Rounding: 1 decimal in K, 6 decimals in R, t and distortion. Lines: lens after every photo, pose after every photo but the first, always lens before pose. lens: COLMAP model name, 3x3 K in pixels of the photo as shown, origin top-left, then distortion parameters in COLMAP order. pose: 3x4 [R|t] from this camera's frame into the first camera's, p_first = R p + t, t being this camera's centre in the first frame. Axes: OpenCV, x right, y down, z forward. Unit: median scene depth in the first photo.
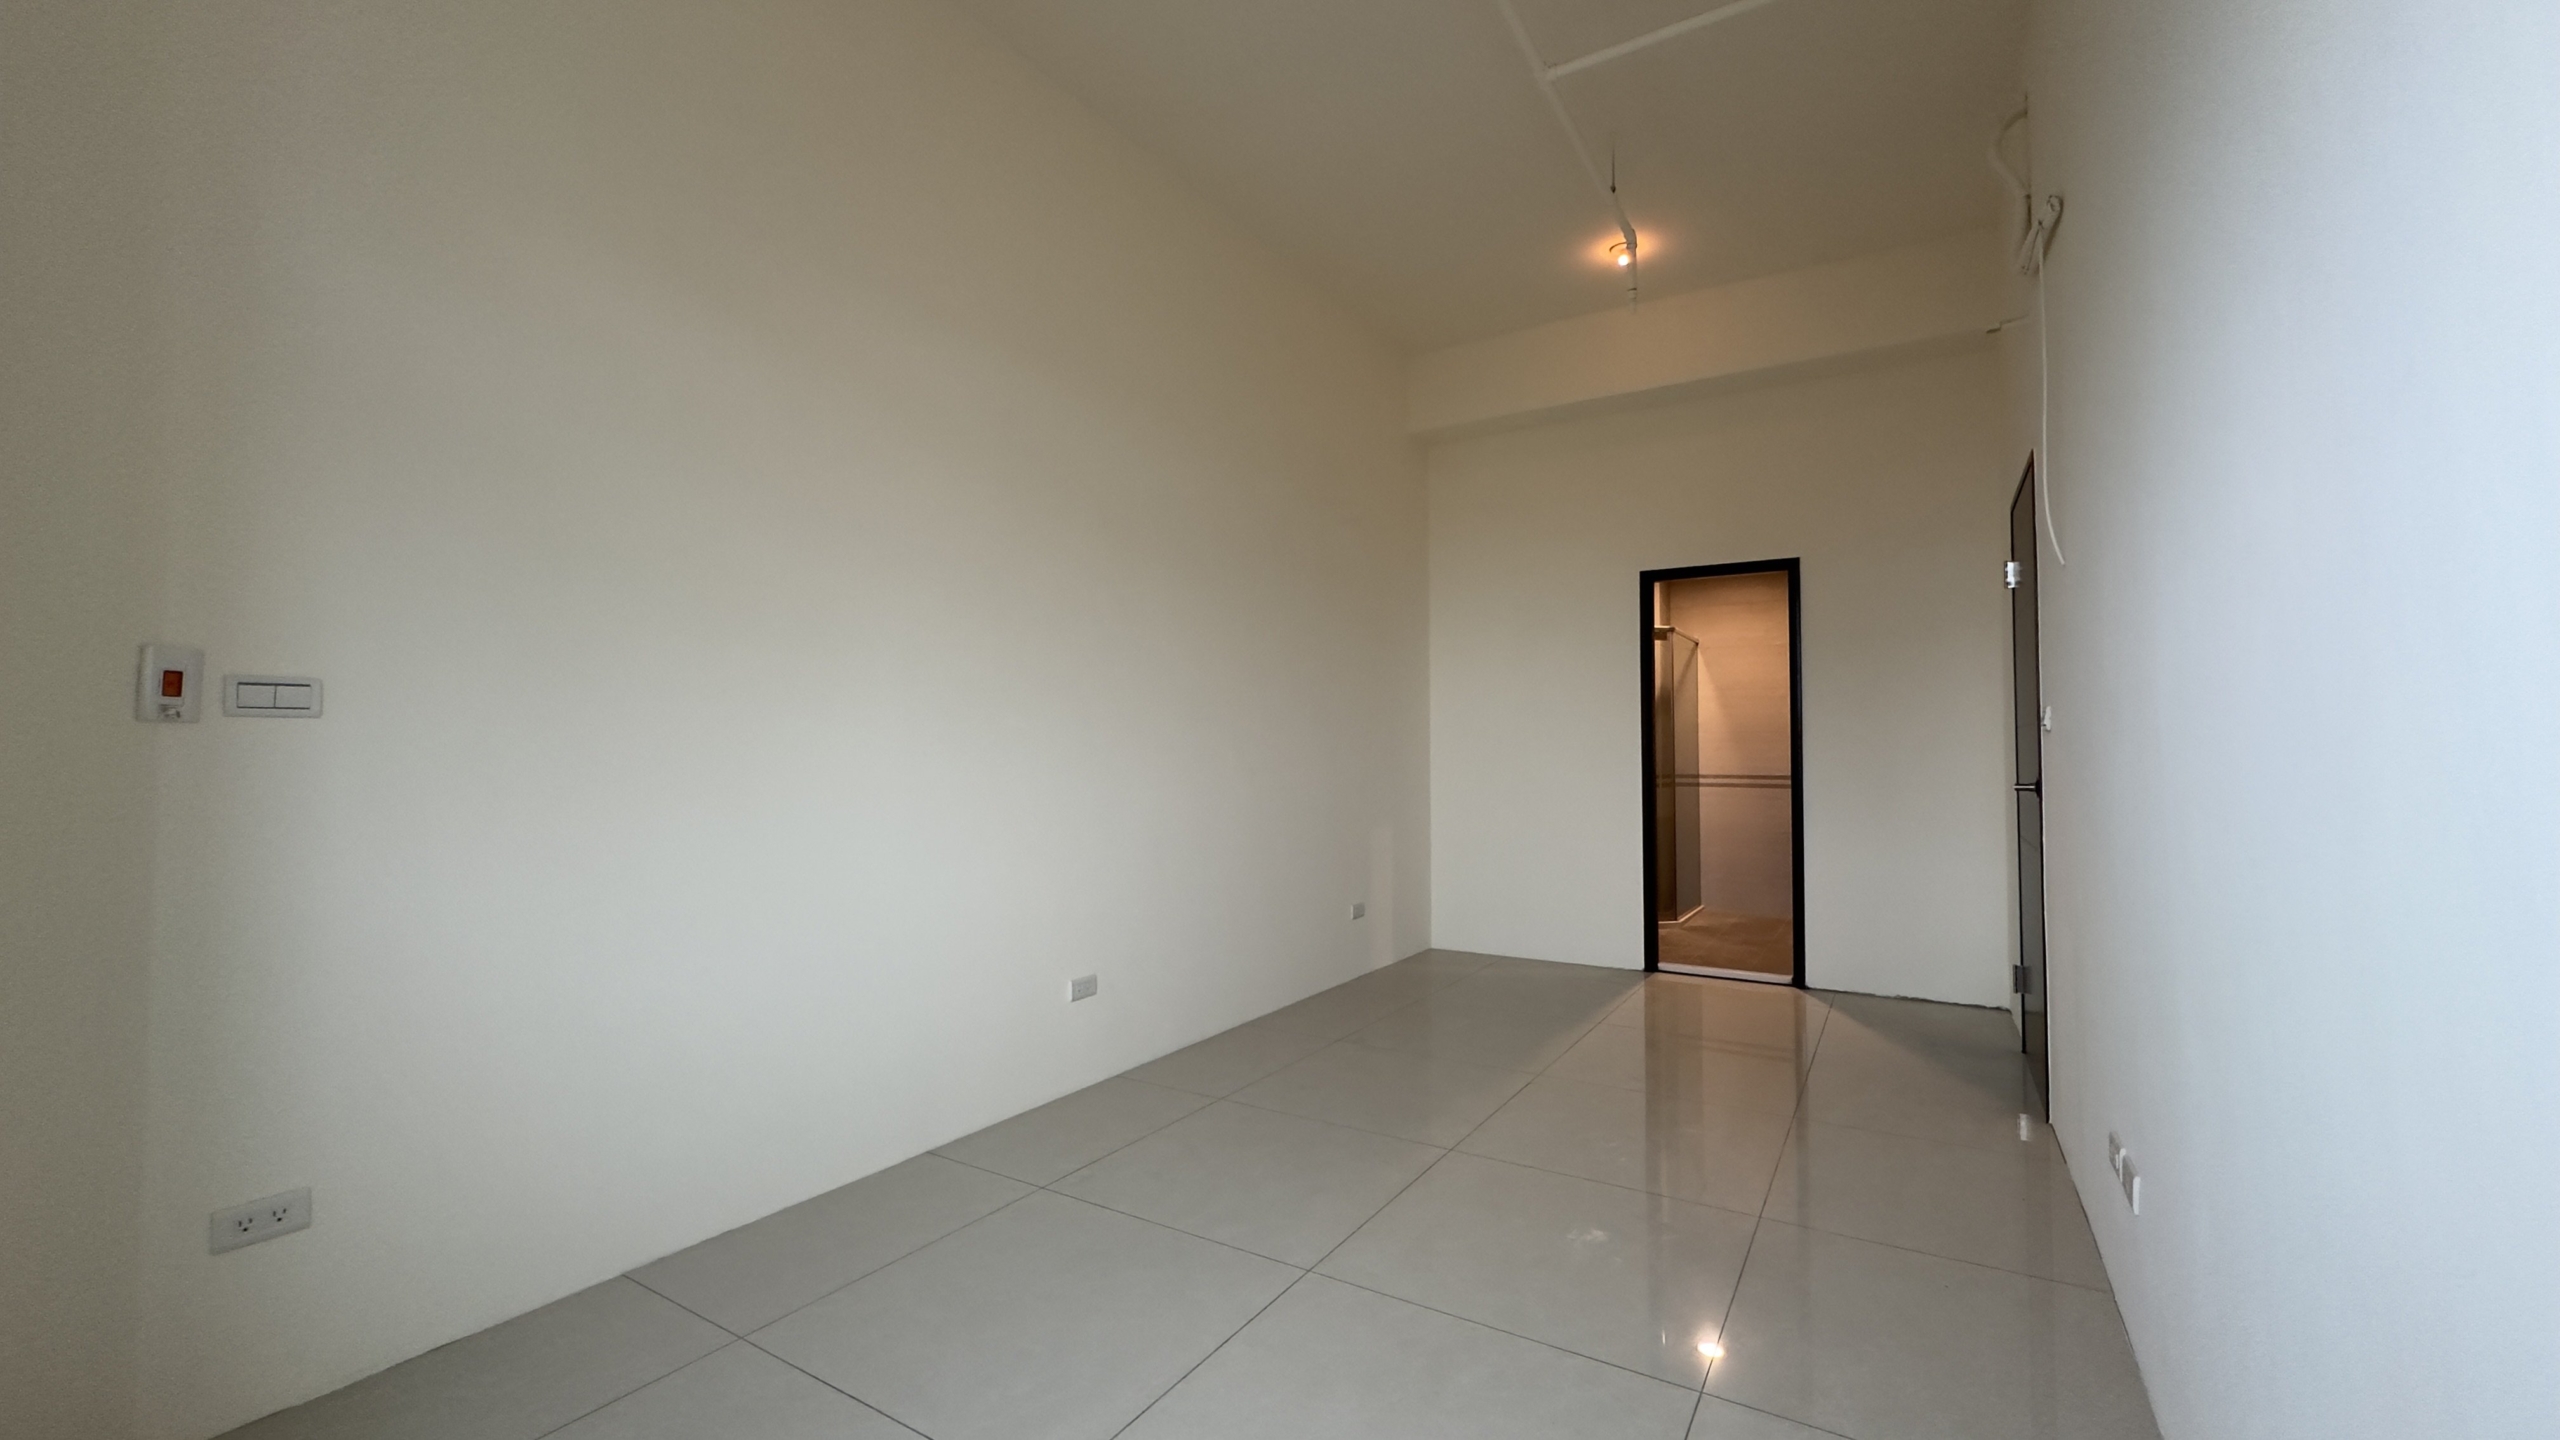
lens RADIAL K [[1019.3, 0, 1280.0], [0, 1019.3, 720.0], [0, 0, 1]] dist [-0.000273, -0.000119]
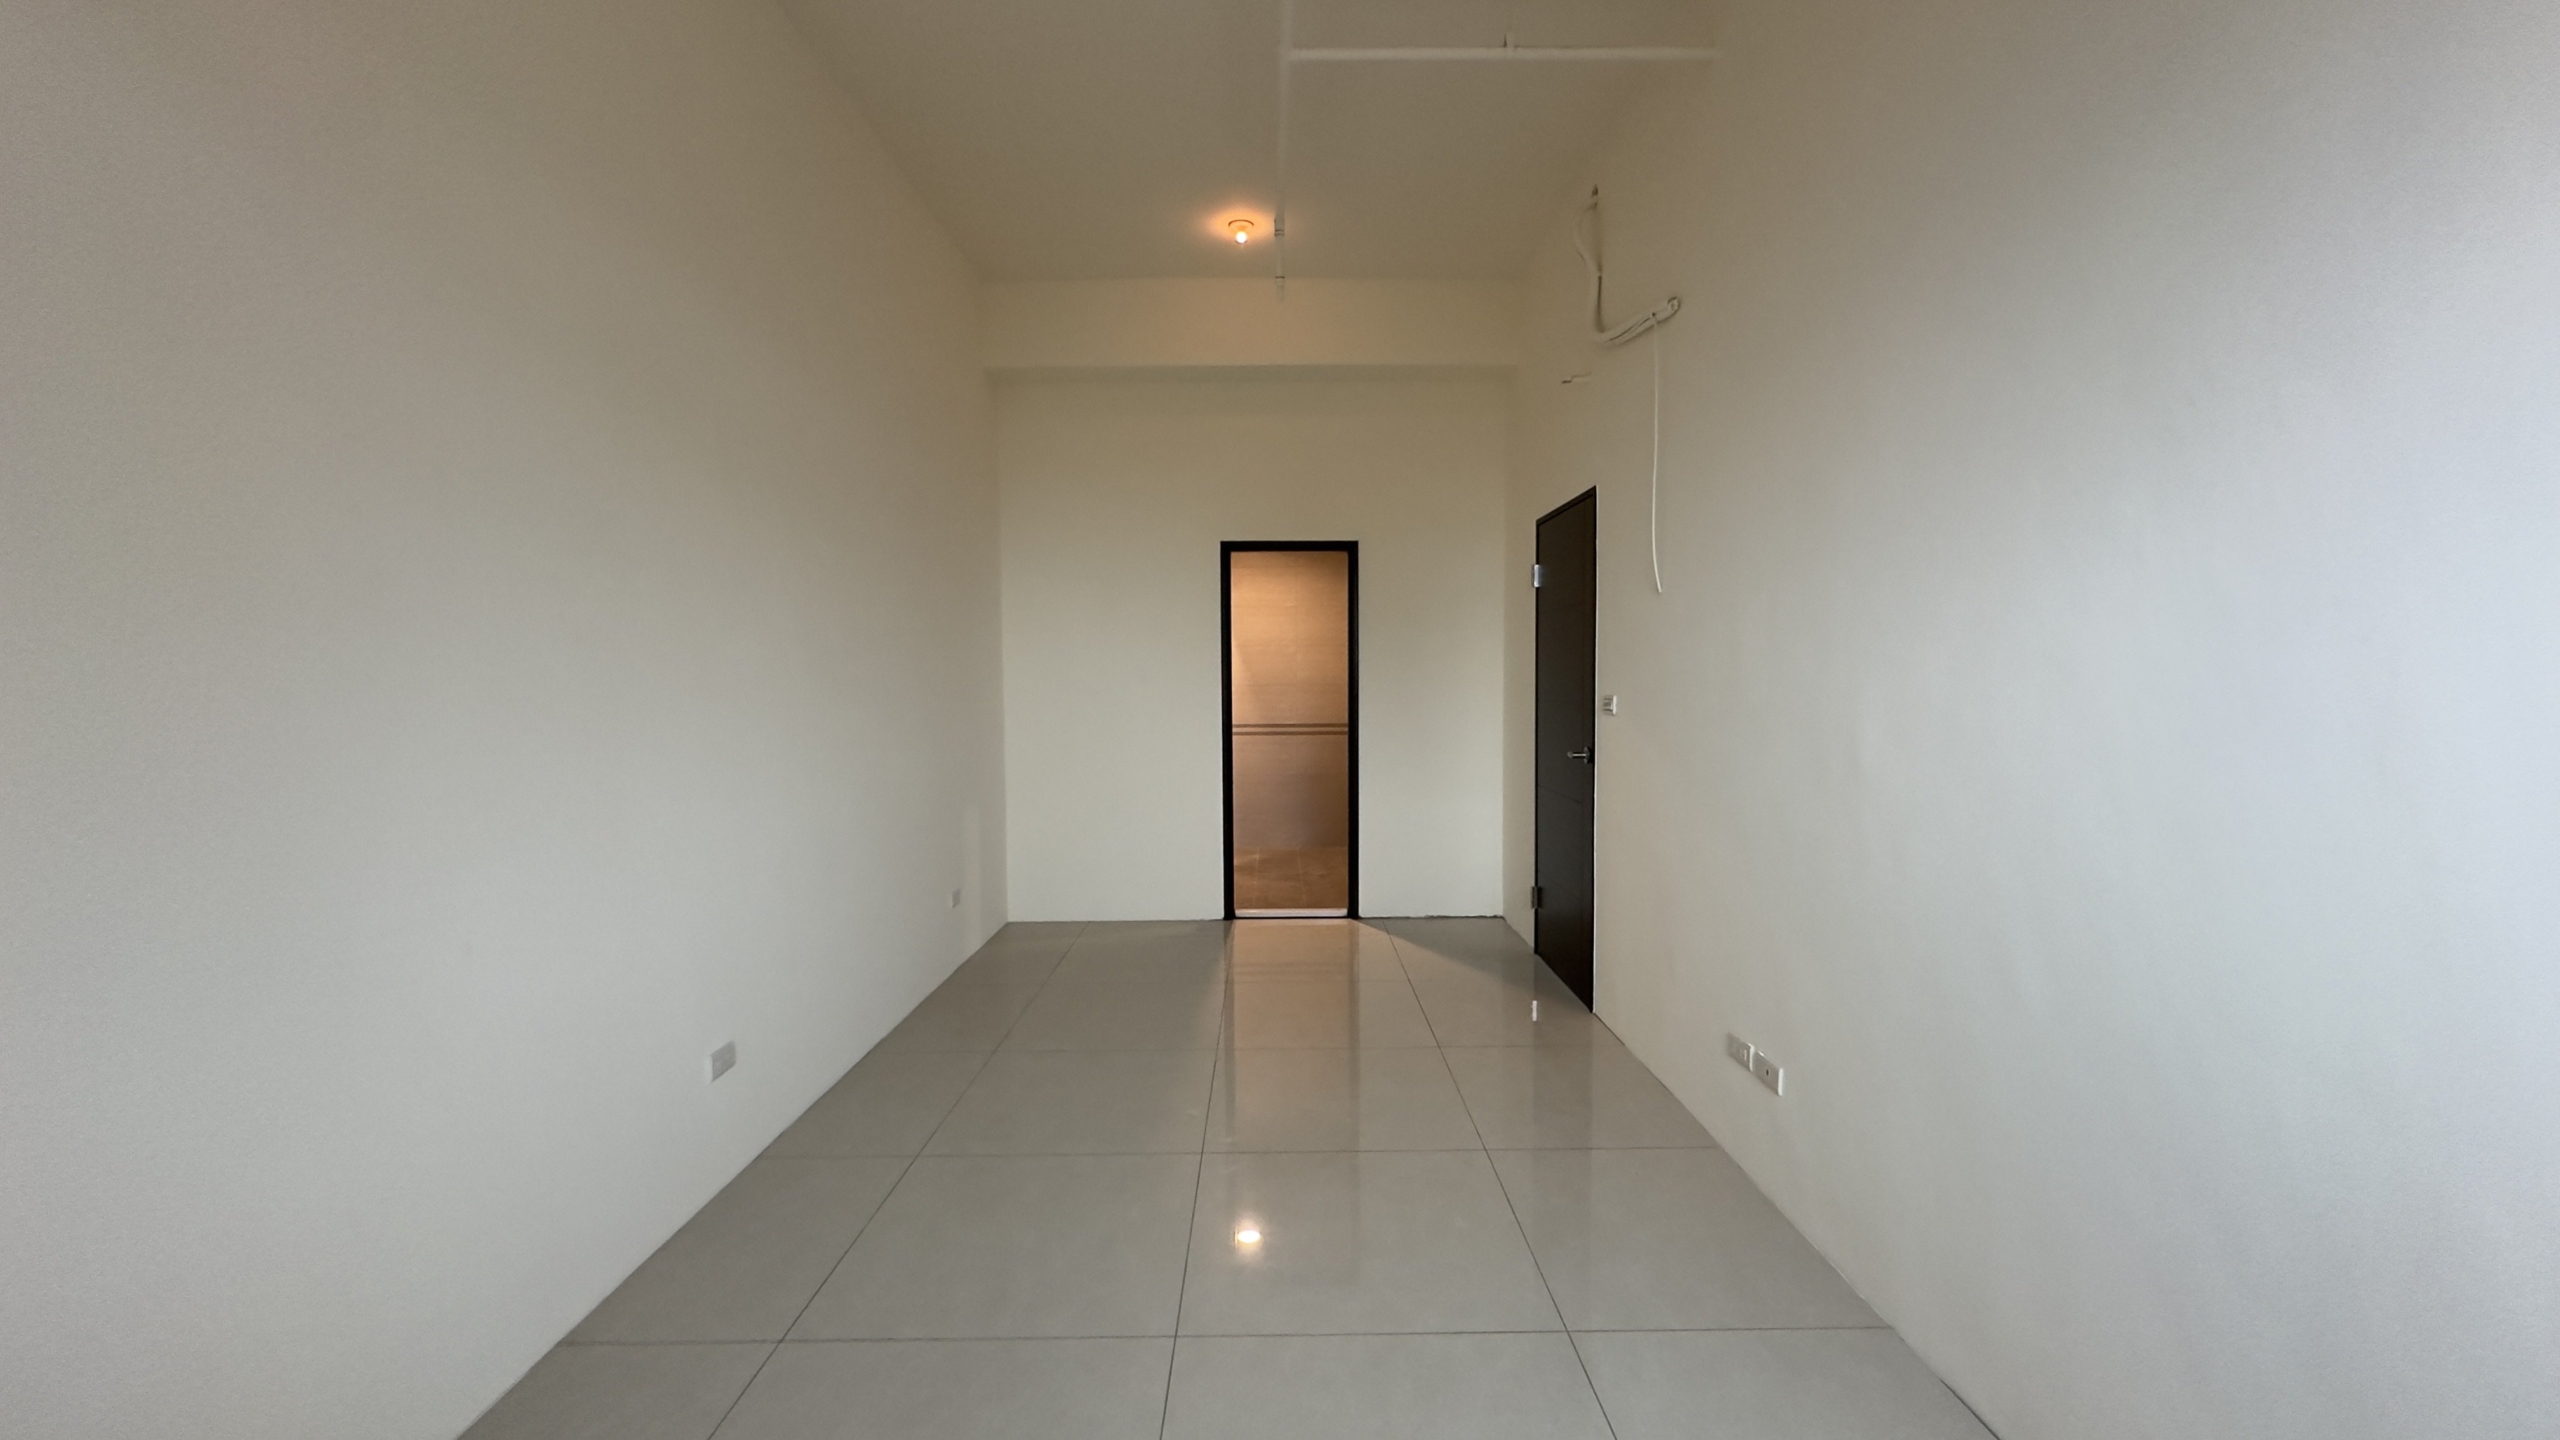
lens RADIAL K [[1019.3, 0, 1280.0], [0, 1019.3, 720.0], [0, 0, 1]] dist [-0.000273, -0.000119]
pose [[0.842581, -0.028430, 0.537818, -0.169459], [-0.012798, 0.997267, 0.072767, -0.042720], [-0.538417, -0.068195, 0.839914, 0.089002]]
